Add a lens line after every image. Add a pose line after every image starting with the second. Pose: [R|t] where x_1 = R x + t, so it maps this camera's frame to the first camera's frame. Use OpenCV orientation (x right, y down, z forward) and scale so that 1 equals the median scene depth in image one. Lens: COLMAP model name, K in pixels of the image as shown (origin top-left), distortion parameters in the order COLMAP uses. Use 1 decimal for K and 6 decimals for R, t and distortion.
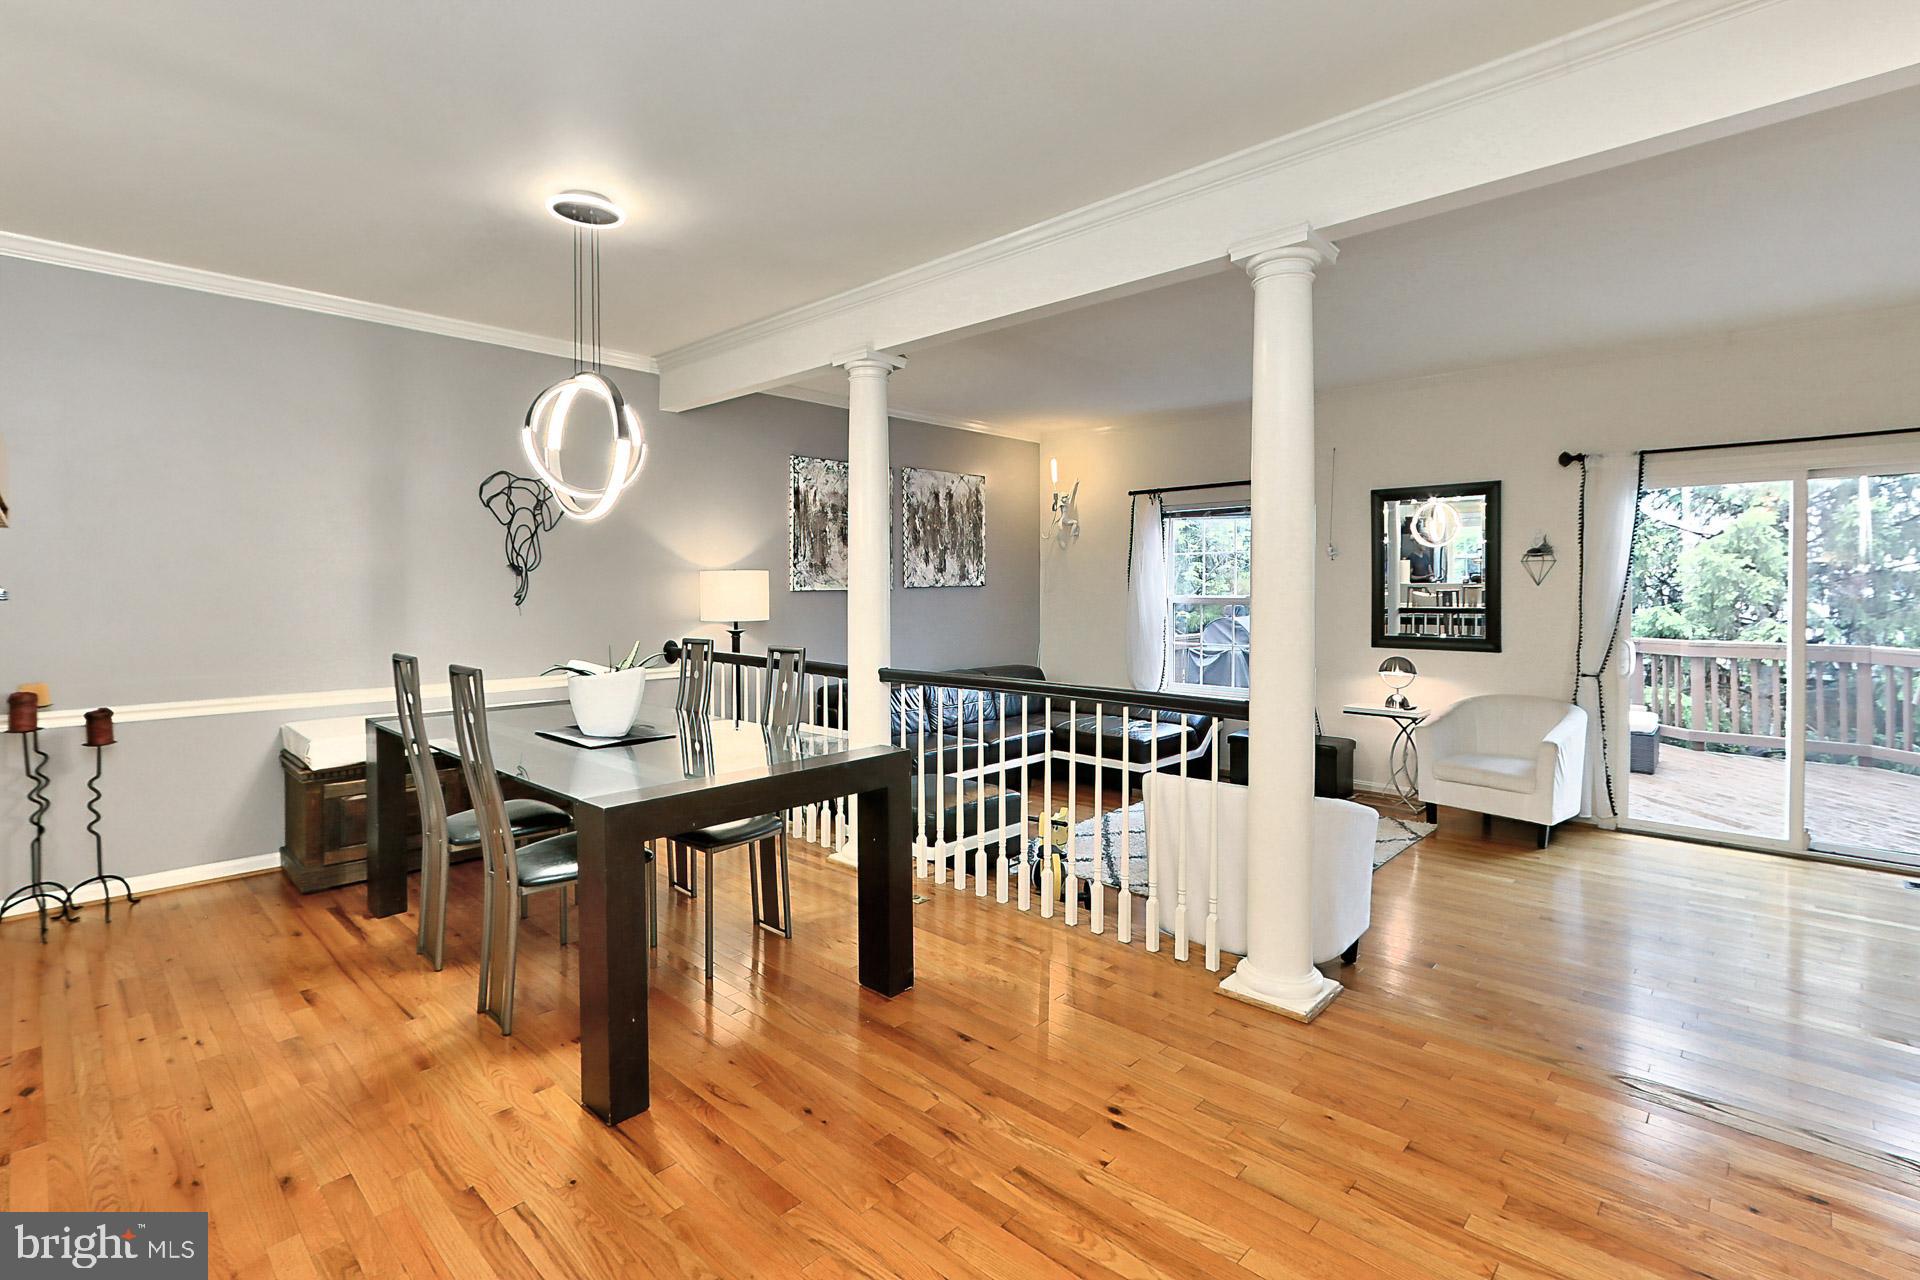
lens RADIAL K [[882.9, 0, 1014.0], [0, 882.9, 590.5], [0, 0, 1]] dist [-0.009255, 0.003145]
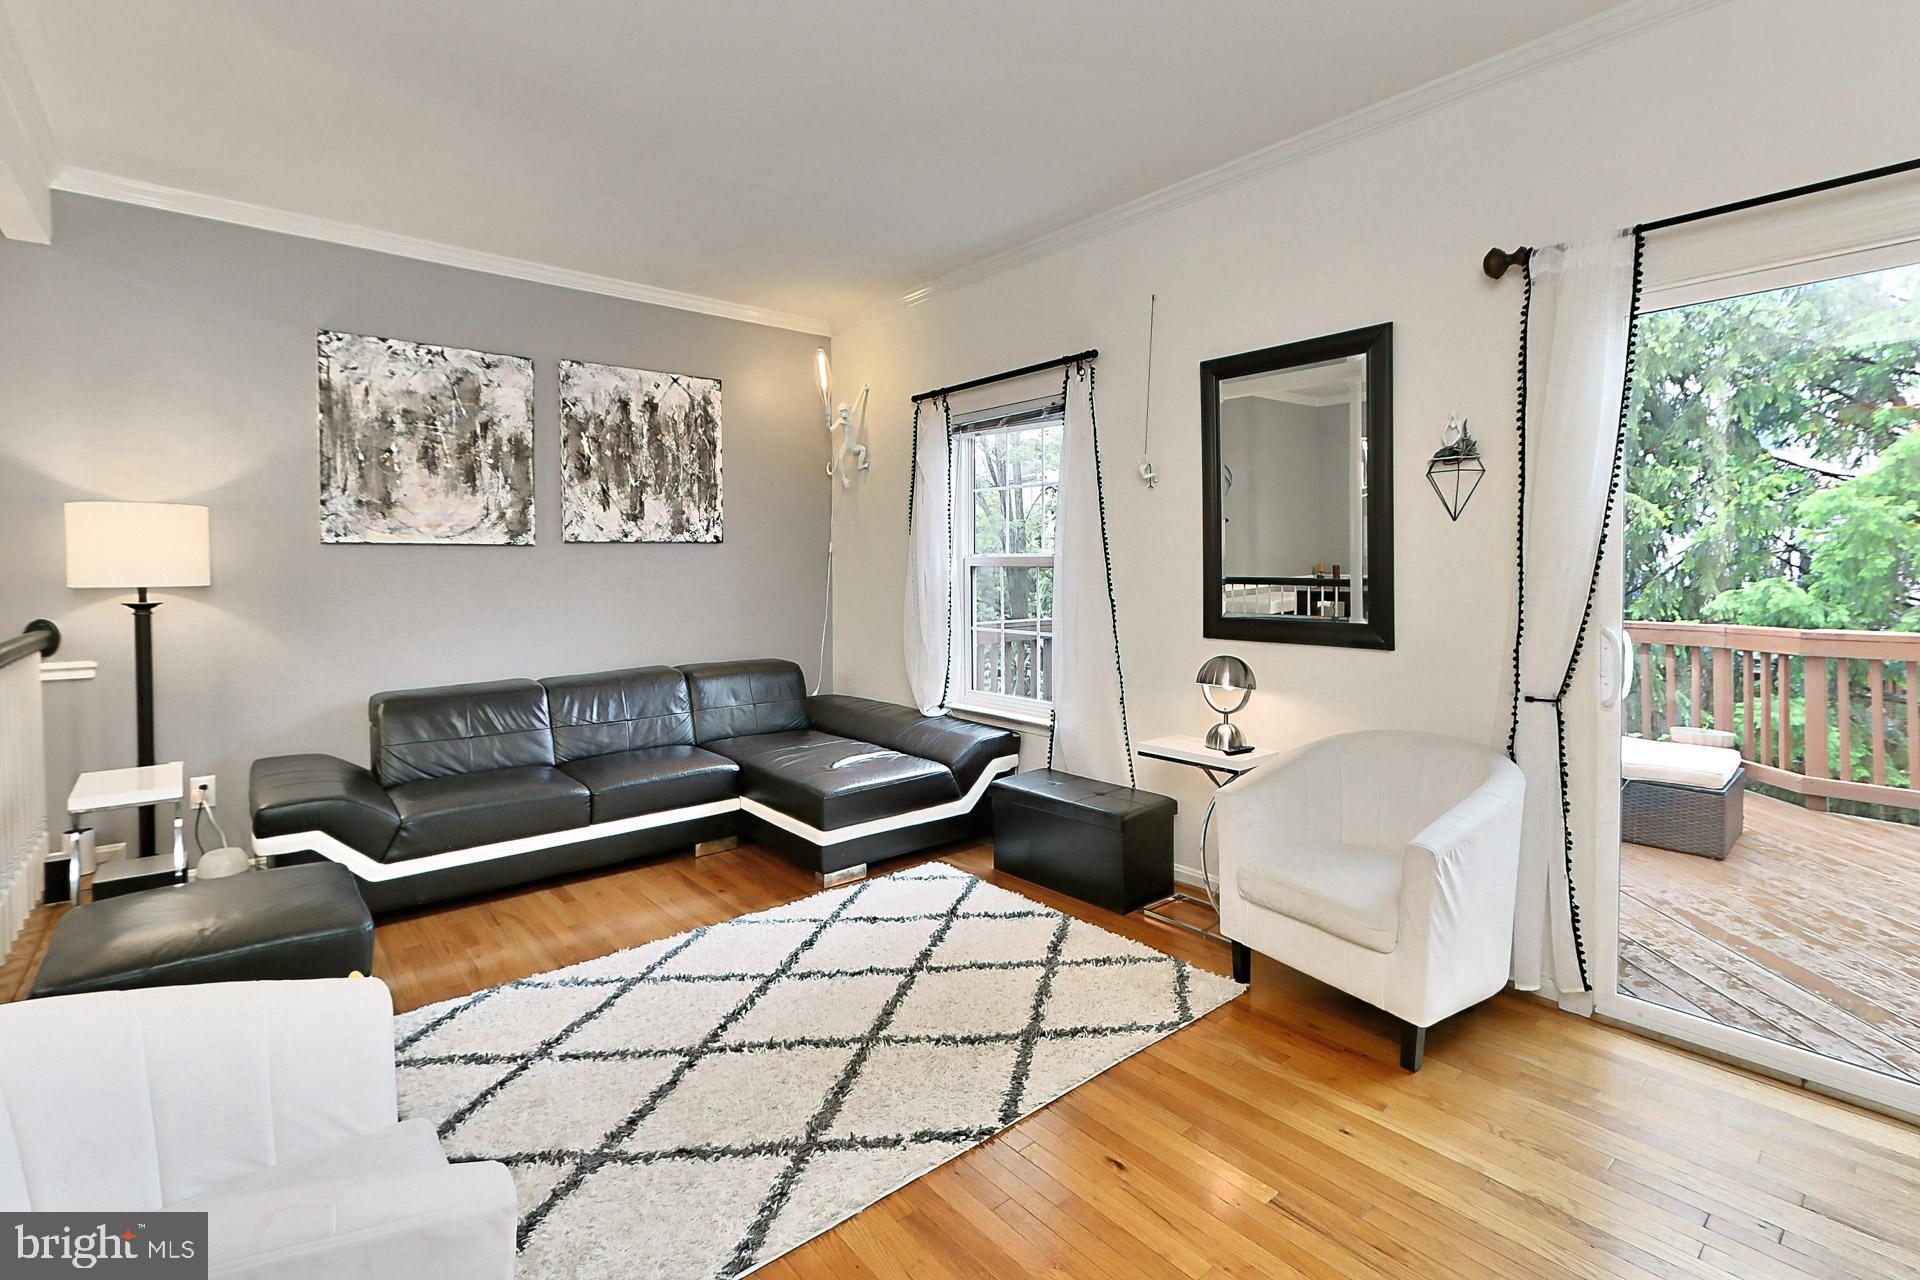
lens RADIAL K [[882.9, 0, 1113.2], [0, 882.9, 566.1], [0, 0, 1]] dist [-0.009255, 0.003145]
pose [[0.998422, 0.000068, -0.056156, 0.366964], [-0.000362, 0.999986, -0.005238, 0.020417], [0.056155, 0.005250, 0.998408, 0.410910]]
